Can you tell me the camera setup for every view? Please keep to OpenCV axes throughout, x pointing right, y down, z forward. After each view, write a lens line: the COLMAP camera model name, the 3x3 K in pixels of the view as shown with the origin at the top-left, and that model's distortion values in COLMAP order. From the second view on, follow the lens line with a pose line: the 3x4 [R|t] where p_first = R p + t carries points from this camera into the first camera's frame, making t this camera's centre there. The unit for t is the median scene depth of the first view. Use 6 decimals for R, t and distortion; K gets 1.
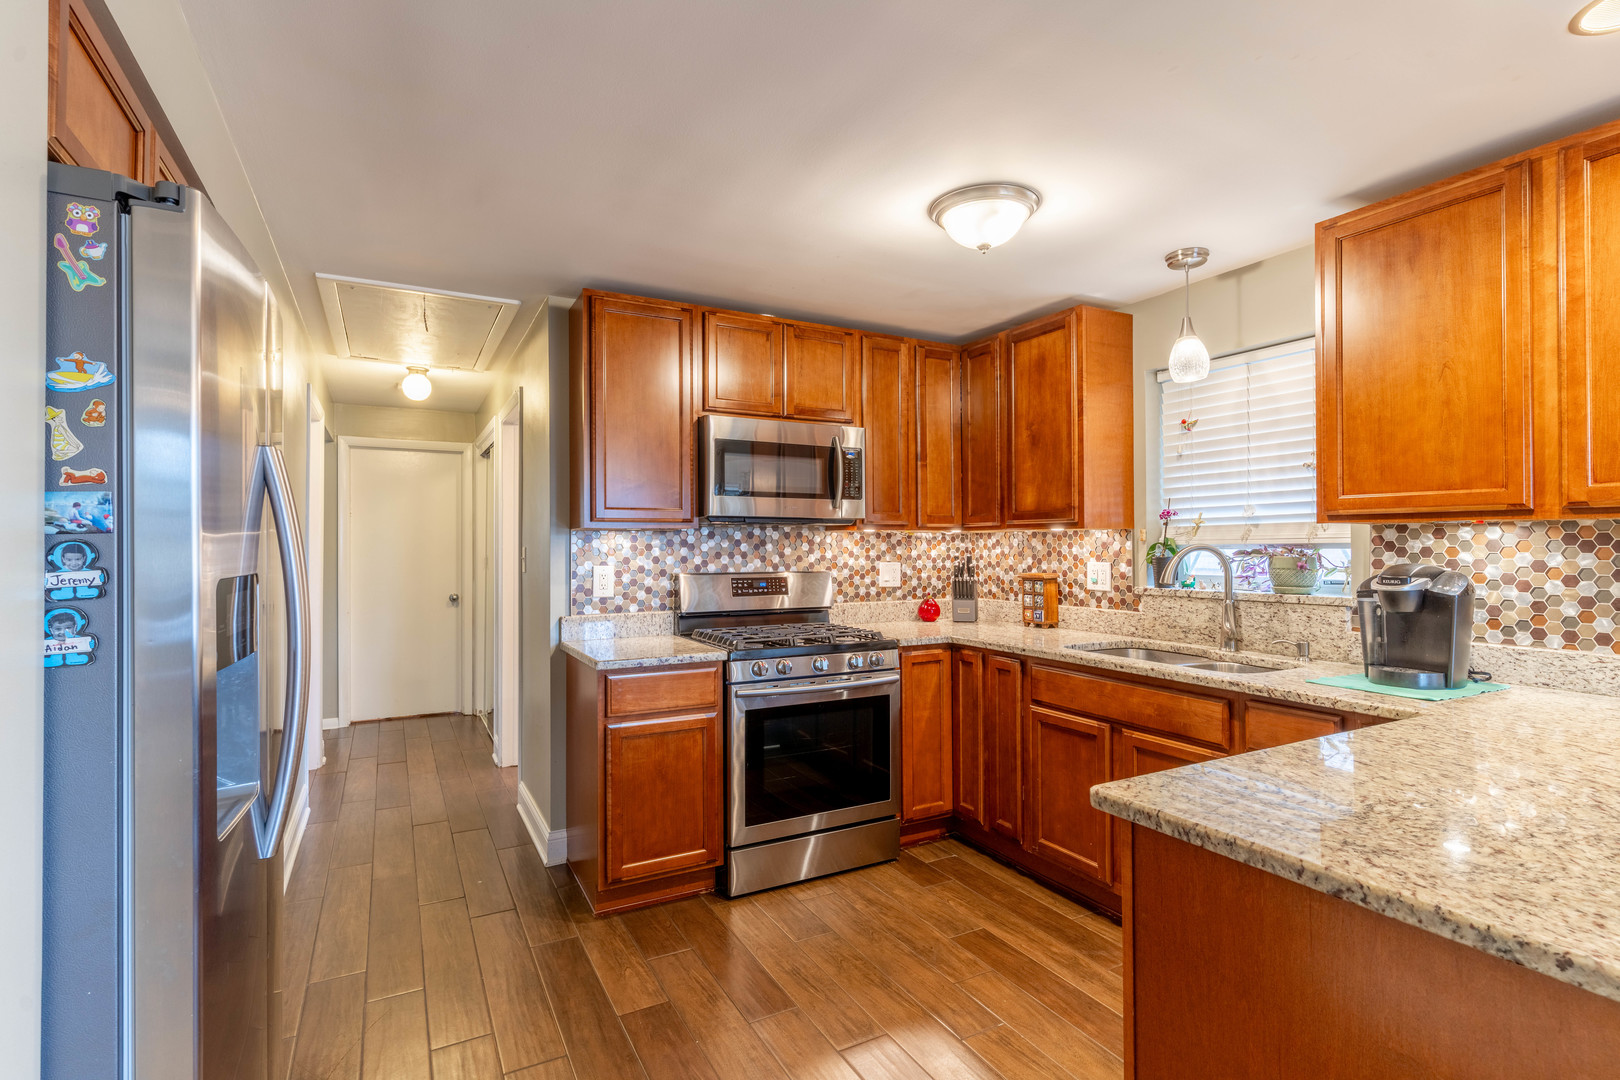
lens RADIAL K [[771.7, 0, 807.0], [0, 771.7, 537.7], [0, 0, 1]] dist [0.004338, -0.001716]
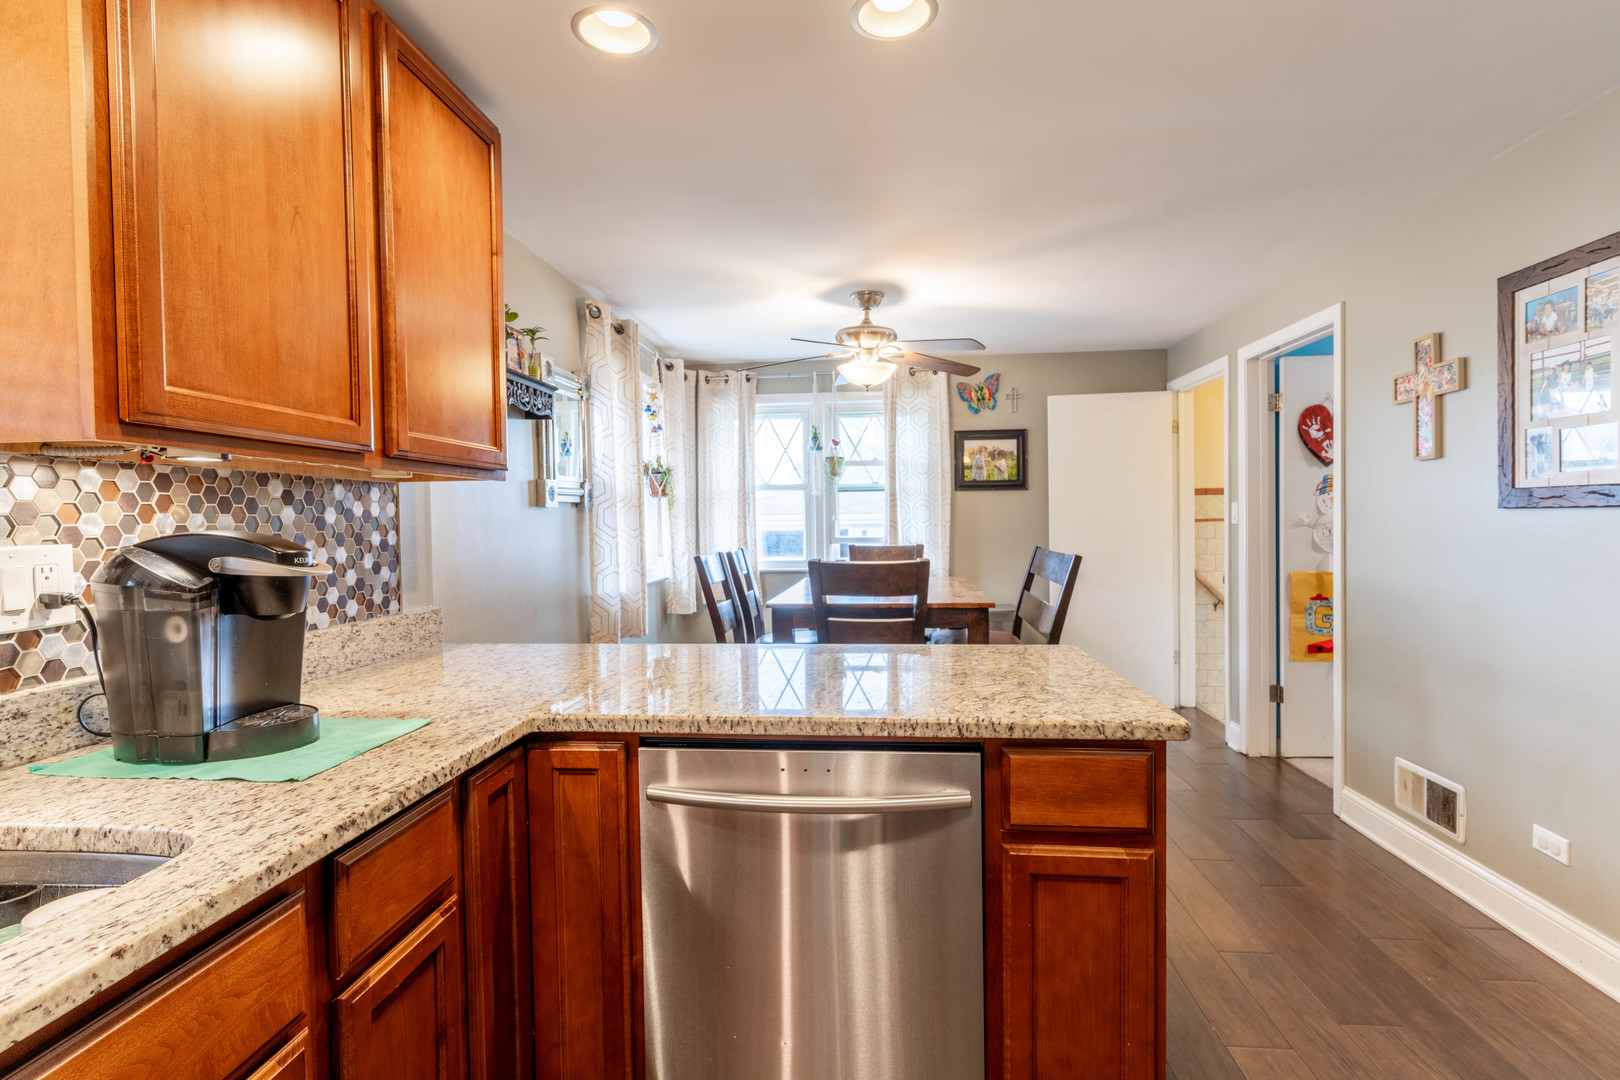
lens RADIAL K [[771.7, 0, 814.3], [0, 771.7, 539.5], [0, 0, 1]] dist [0.004338, -0.001716]
pose [[-0.833626, -0.002733, 0.552323, 0.083273], [0.008290, 0.999813, 0.017459, 0.022773], [-0.552268, 0.019133, -0.833447, 0.827021]]
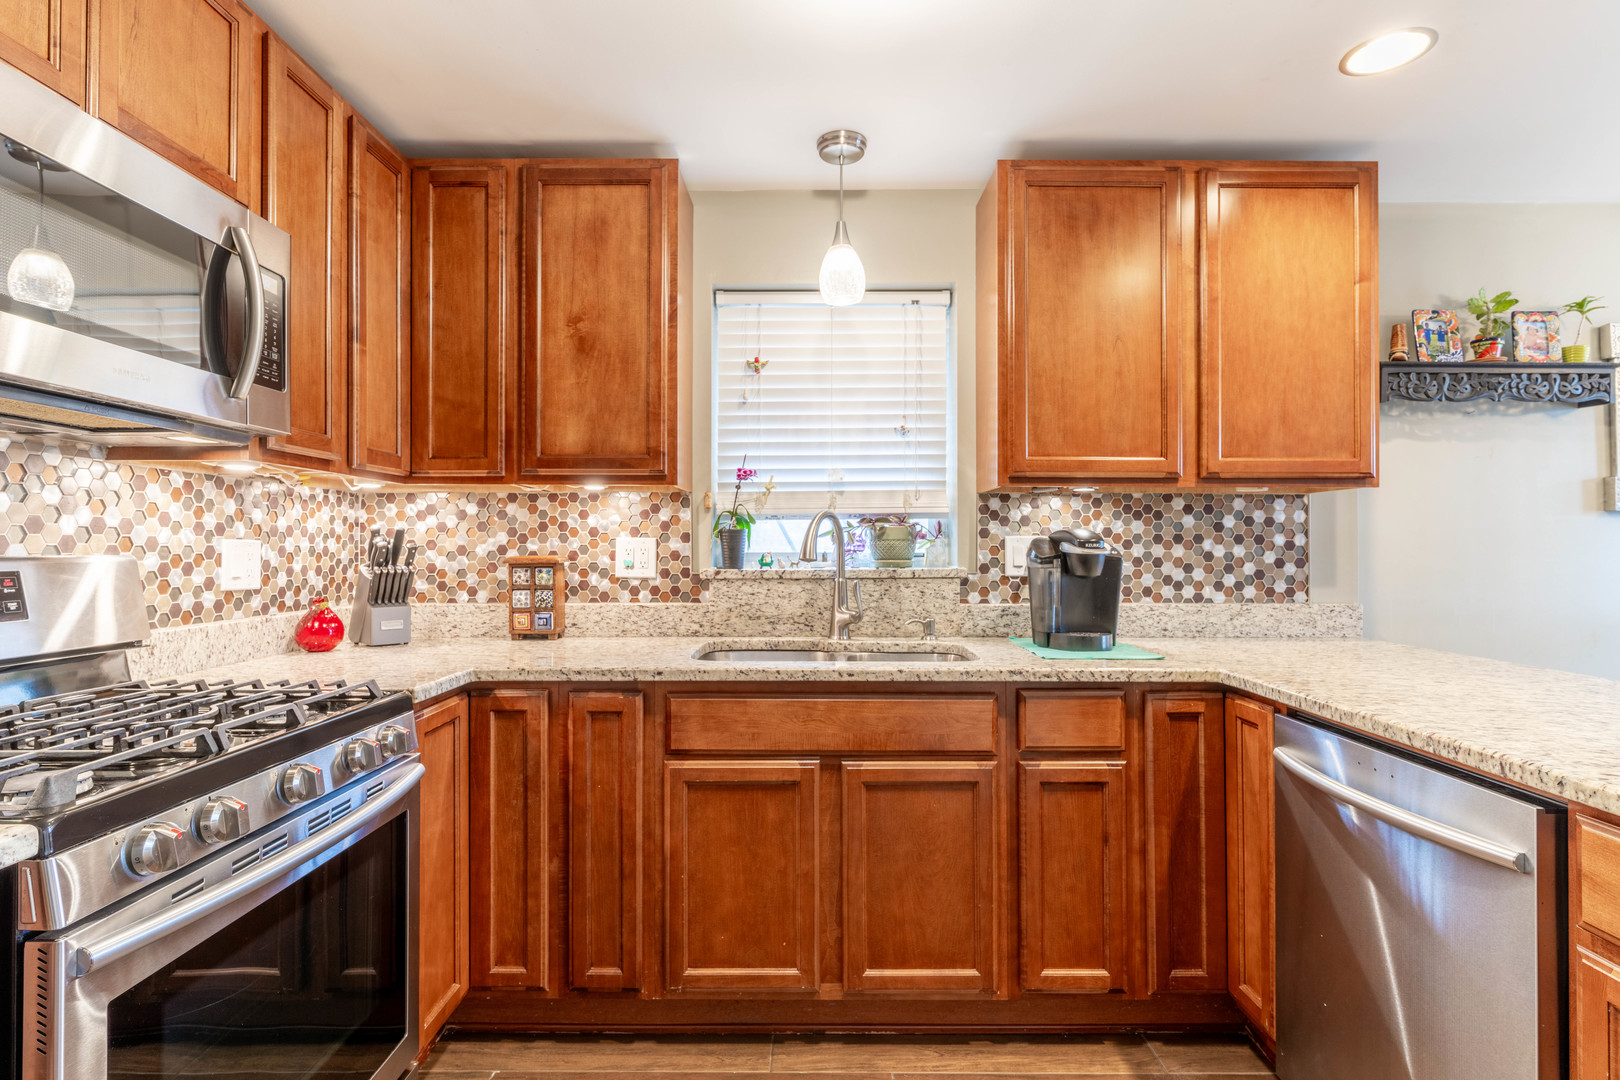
lens RADIAL K [[790.4, 0, 806.6], [0, 790.4, 537.4], [0, 0, 1]] dist [-0.001249, 0.001085]
pose [[0.478536, 0.011067, 0.877998, -0.197595], [-0.009894, 0.999925, -0.007212, 0.037555], [-0.878012, -0.005236, 0.478609, 0.547607]]
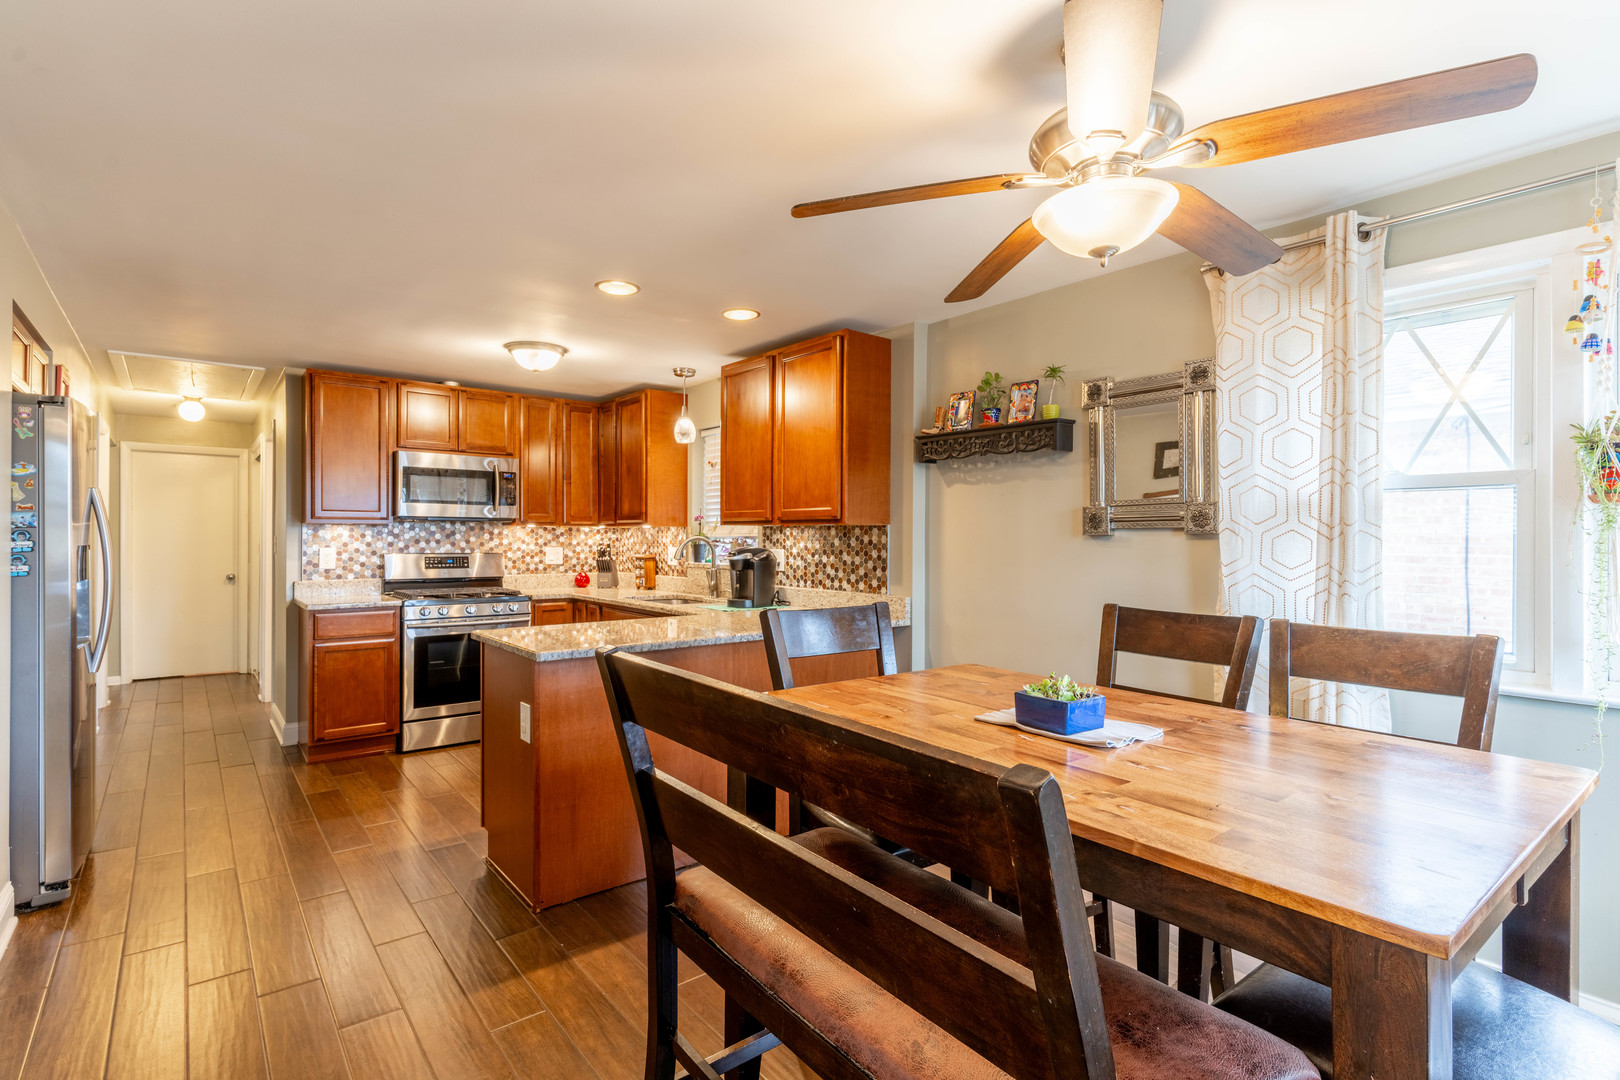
lens RADIAL K [[771.7, 0, 806.1], [0, 771.7, 537.5], [0, 0, 1]] dist [0.004338, -0.001716]
pose [[0.983039, 0.007034, 0.183260, 0.379485], [-0.008885, 0.999917, 0.009279, -0.006084], [-0.183179, -0.010750, 0.983021, -0.652592]]
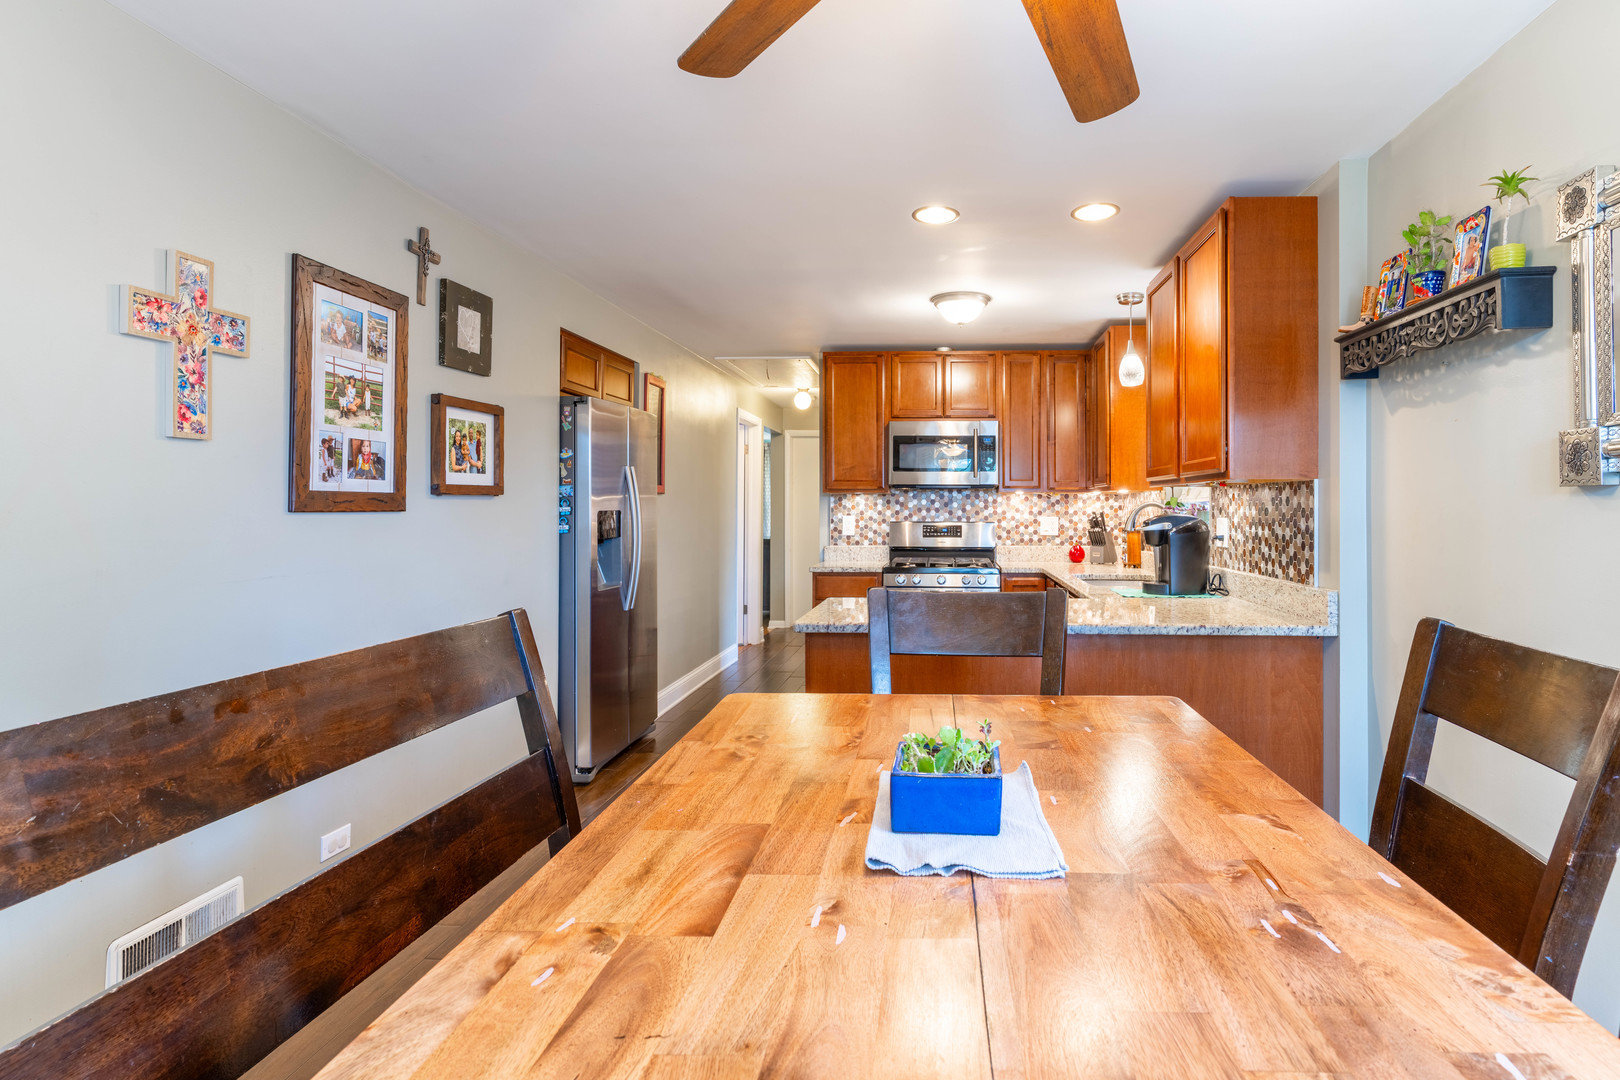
lens RADIAL K [[846.9, 0, 922.6], [0, 846.9, 502.7], [0, 0, 1]] dist [-0.003641, -0.000127]
pose [[0.860354, 0.001130, -0.509696, 0.813733], [0.000027, 0.999997, 0.002263, 0.005782], [0.509698, -0.001961, 0.860351, -0.444200]]
